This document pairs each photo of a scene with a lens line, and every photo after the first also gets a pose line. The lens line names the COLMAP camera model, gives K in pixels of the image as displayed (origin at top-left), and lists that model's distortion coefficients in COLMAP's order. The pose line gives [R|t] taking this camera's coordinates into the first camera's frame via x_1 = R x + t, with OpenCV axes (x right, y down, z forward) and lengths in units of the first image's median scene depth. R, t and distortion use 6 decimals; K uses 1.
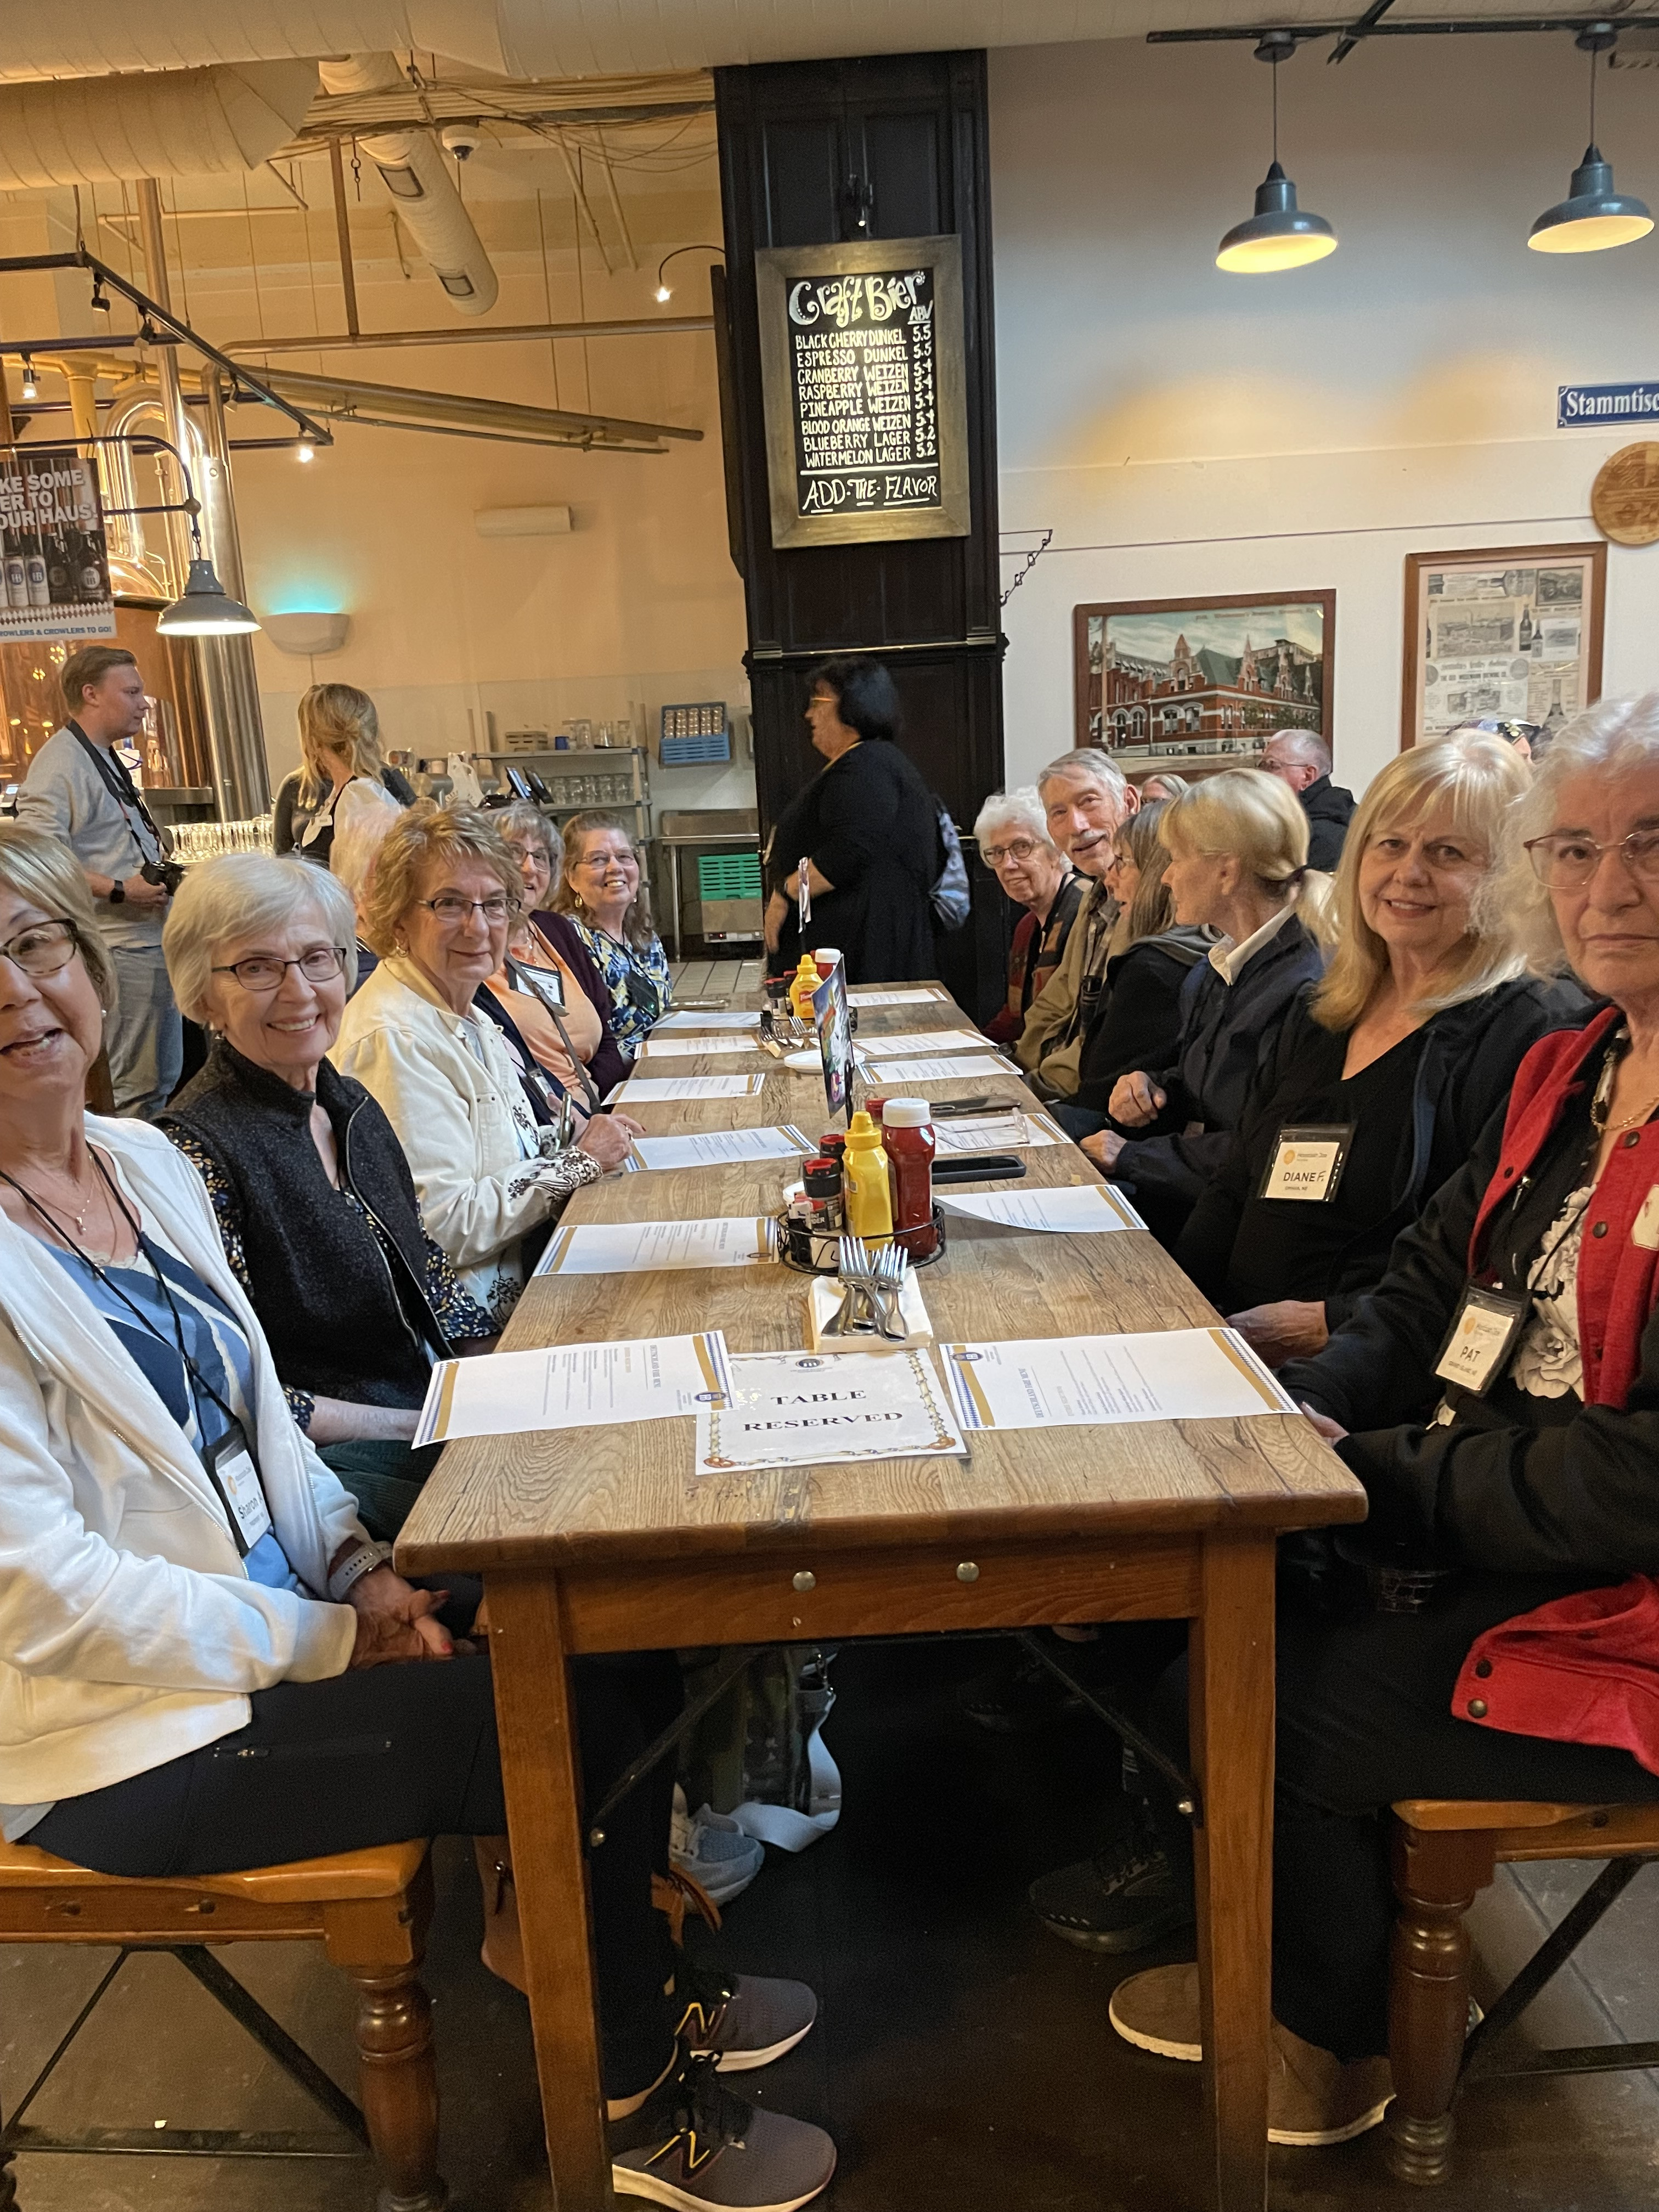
lens RADIAL K [[1656.4, 0, 803.1], [0, 1656.4, 1113.7], [0, 0, 1]] dist [0.085551, -0.107011]
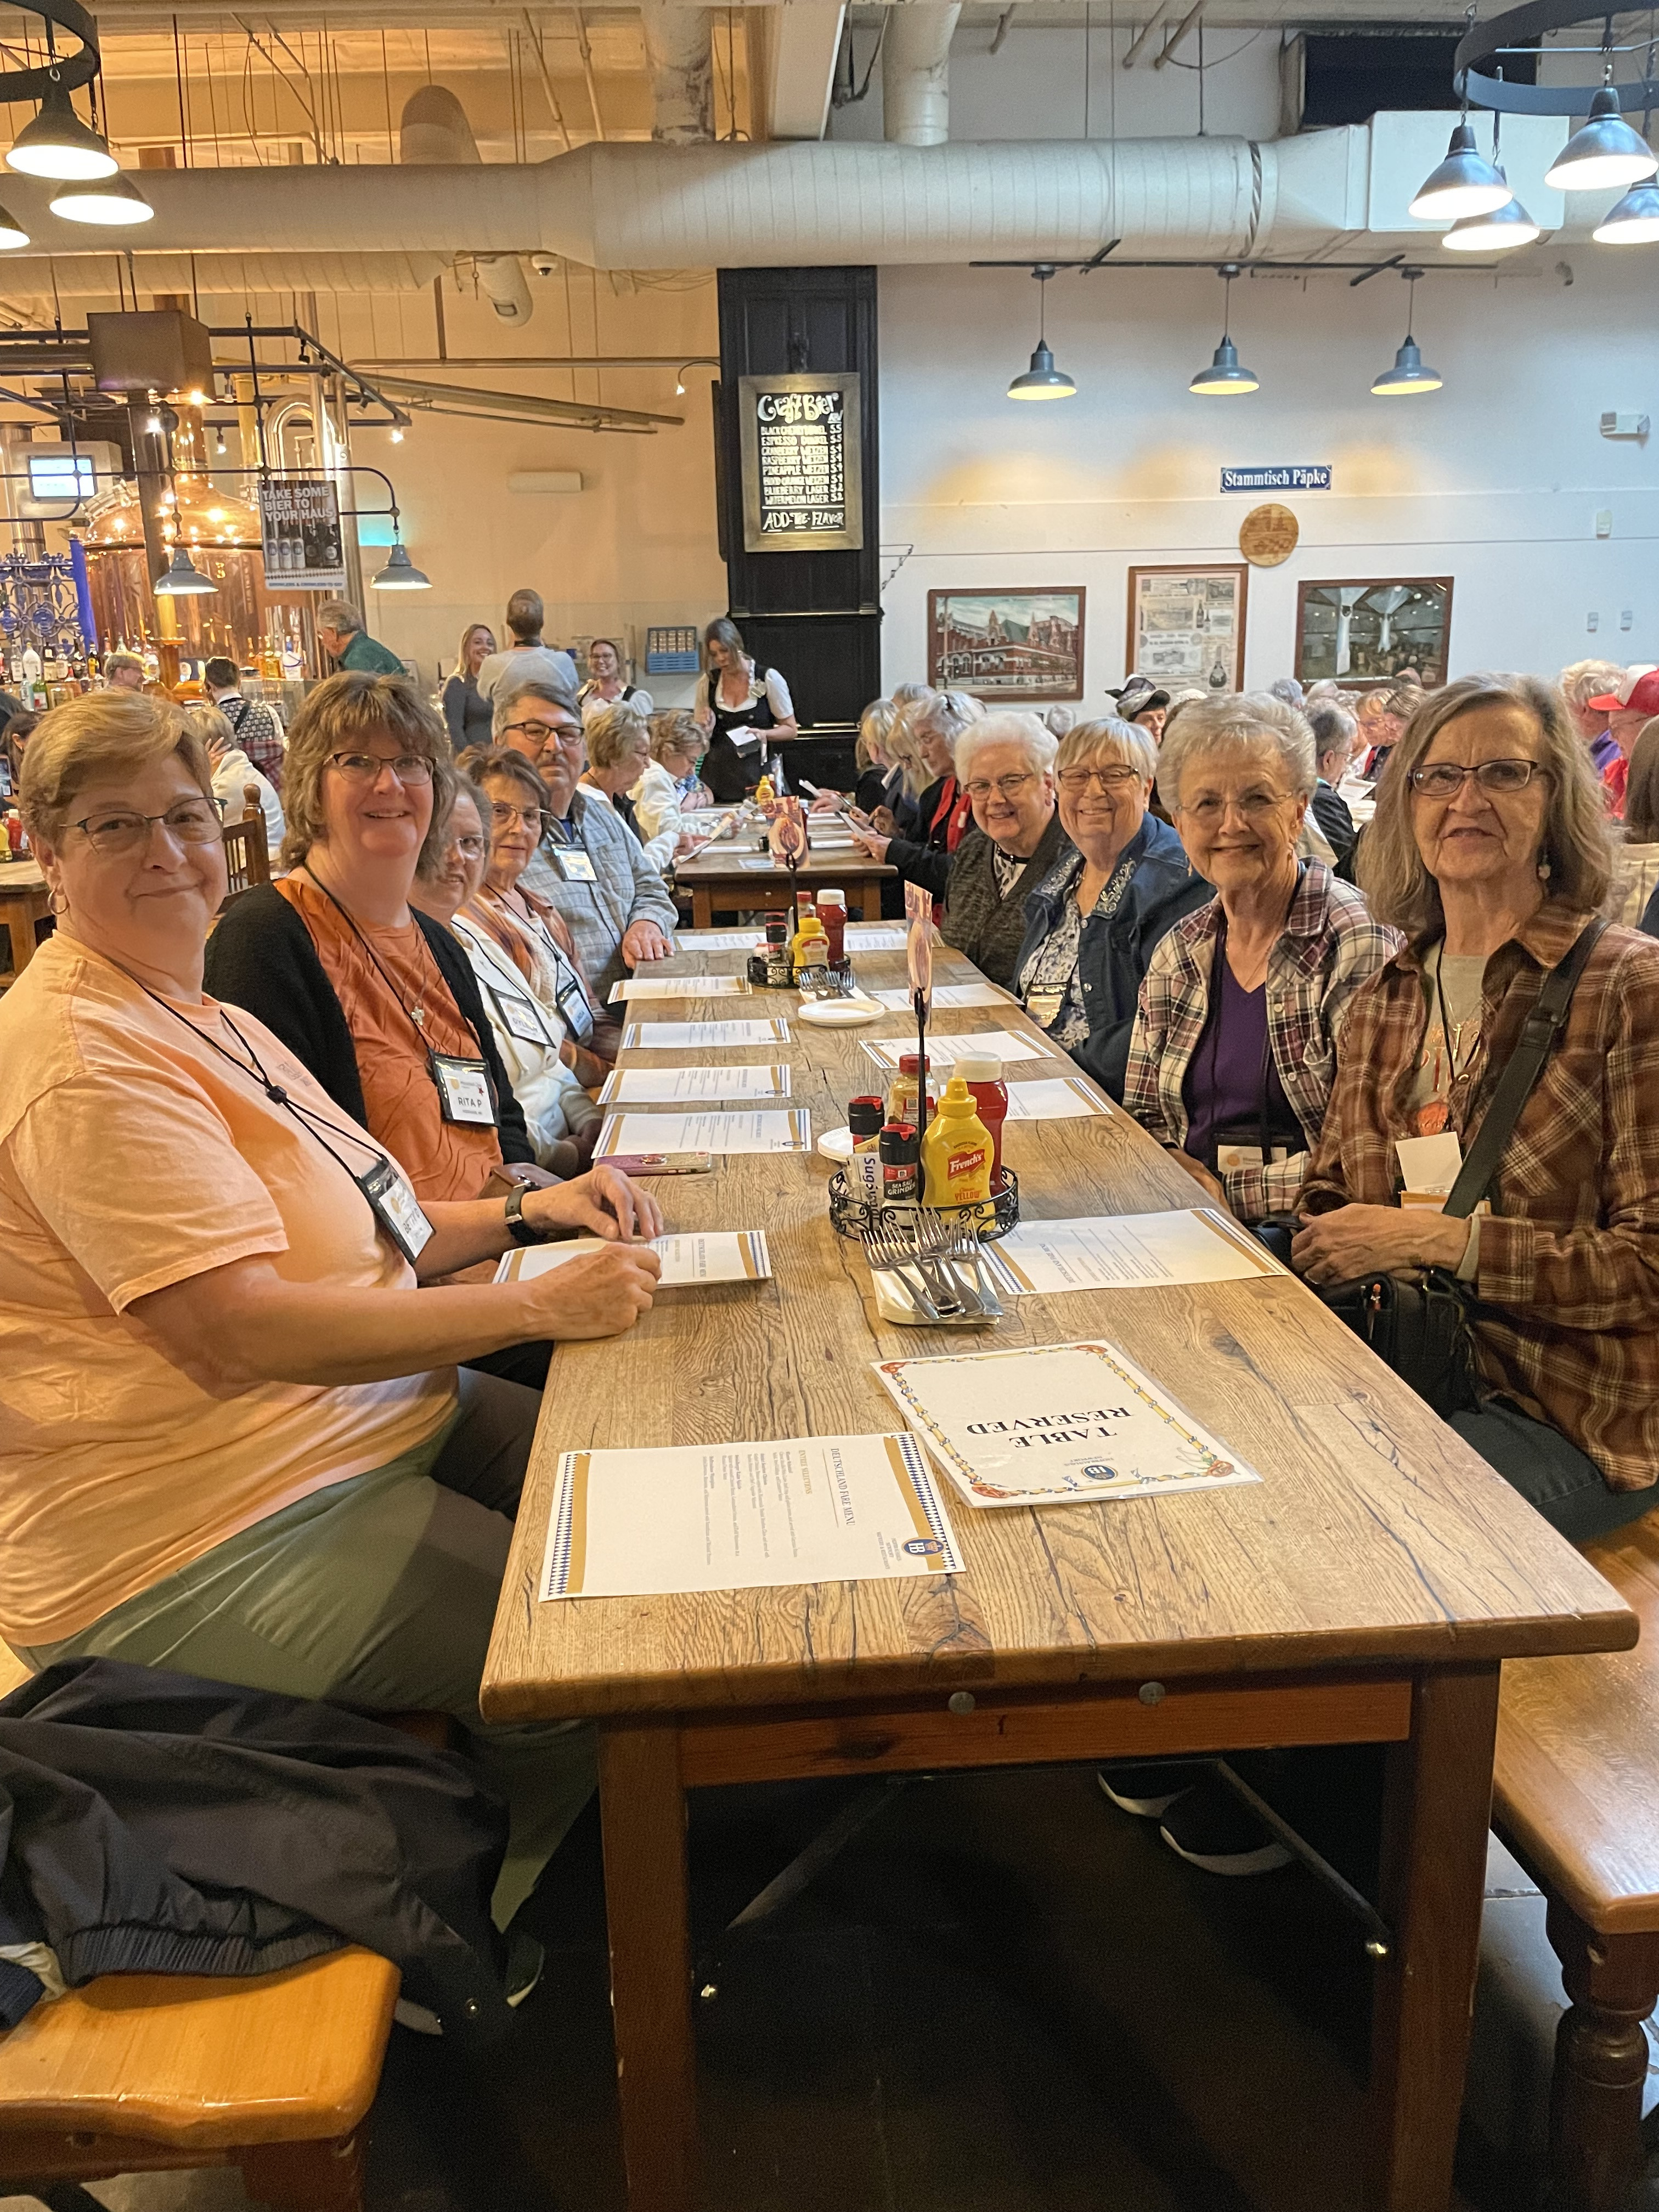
lens RADIAL K [[1682.1, 0, 823.5], [0, 1682.1, 1084.2], [0, 0, 1]] dist [0.094520, -0.127160]
pose [[0.998406, 0.023230, 0.051432, -0.013502], [-0.024937, 0.999151, 0.032808, 0.128112], [-0.050627, -0.034039, 0.998137, -0.671199]]
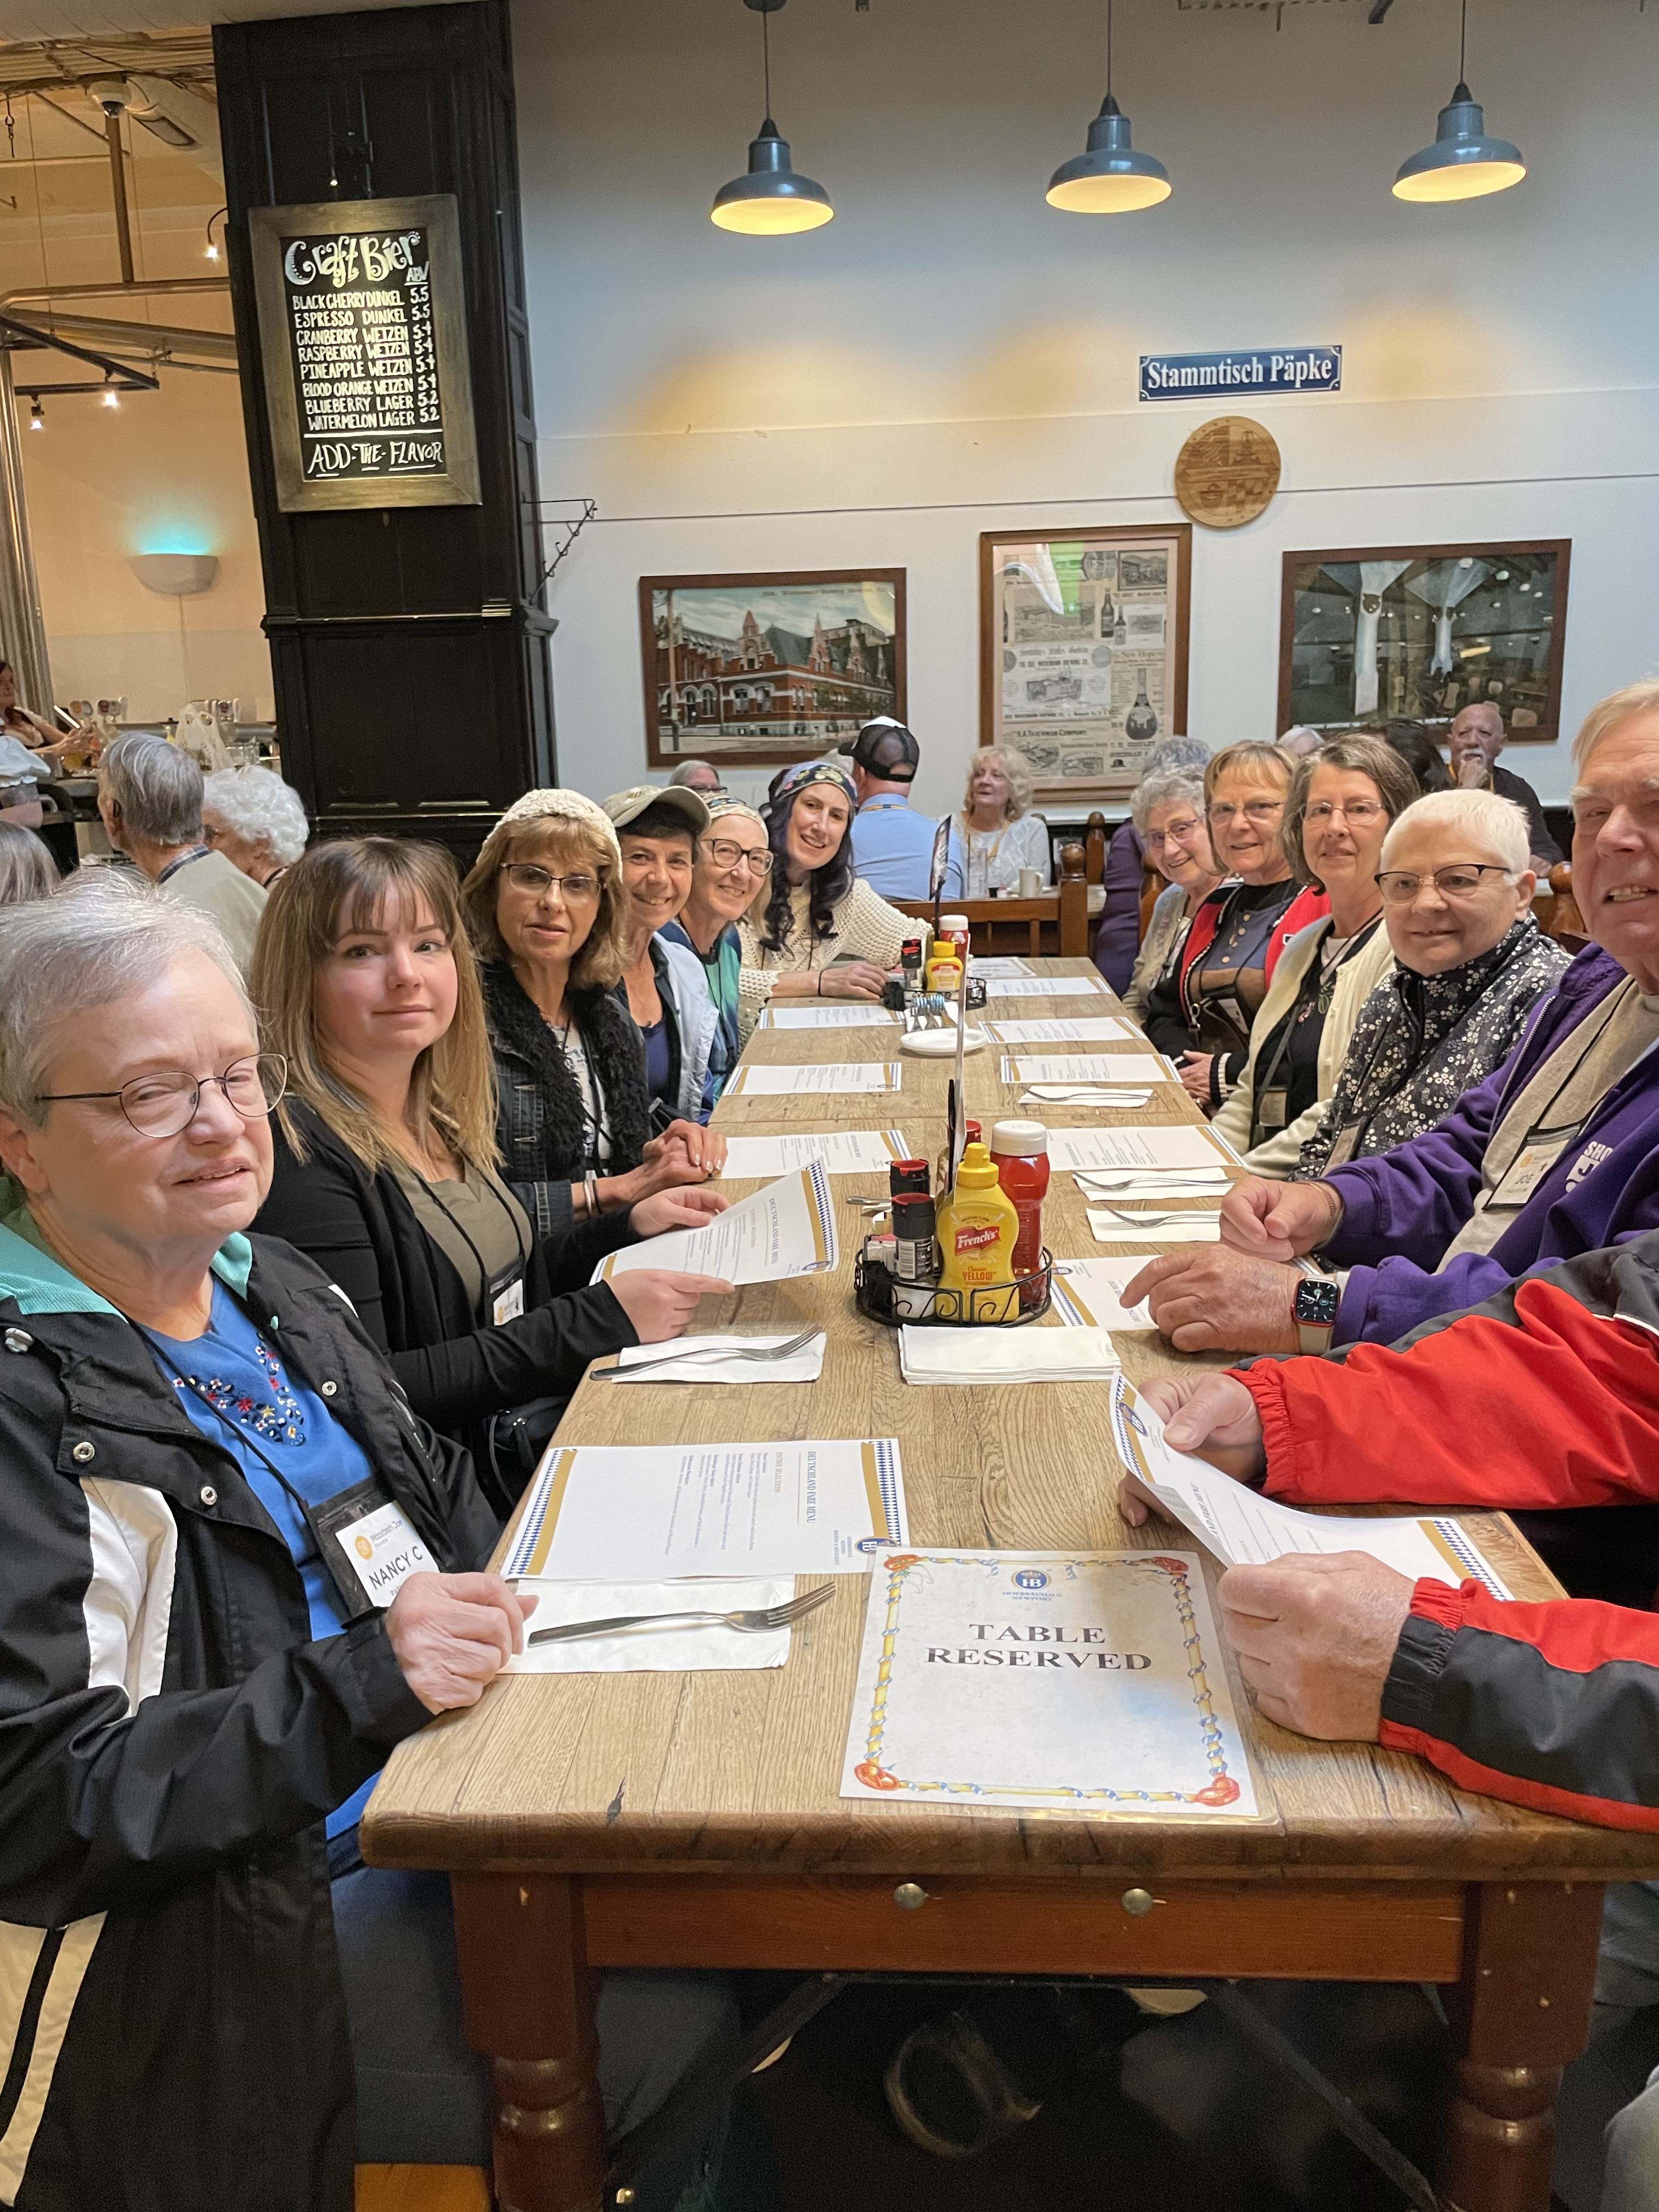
lens RADIAL K [[1682.1, 0, 823.5], [0, 1682.1, 1084.2], [0, 0, 1]] dist [0.094520, -0.127160]
pose [[0.995188, 0.045502, -0.086777, 0.373241], [-0.044245, 0.998887, 0.016350, -0.032121], [0.087424, -0.012432, 0.996094, 0.027023]]
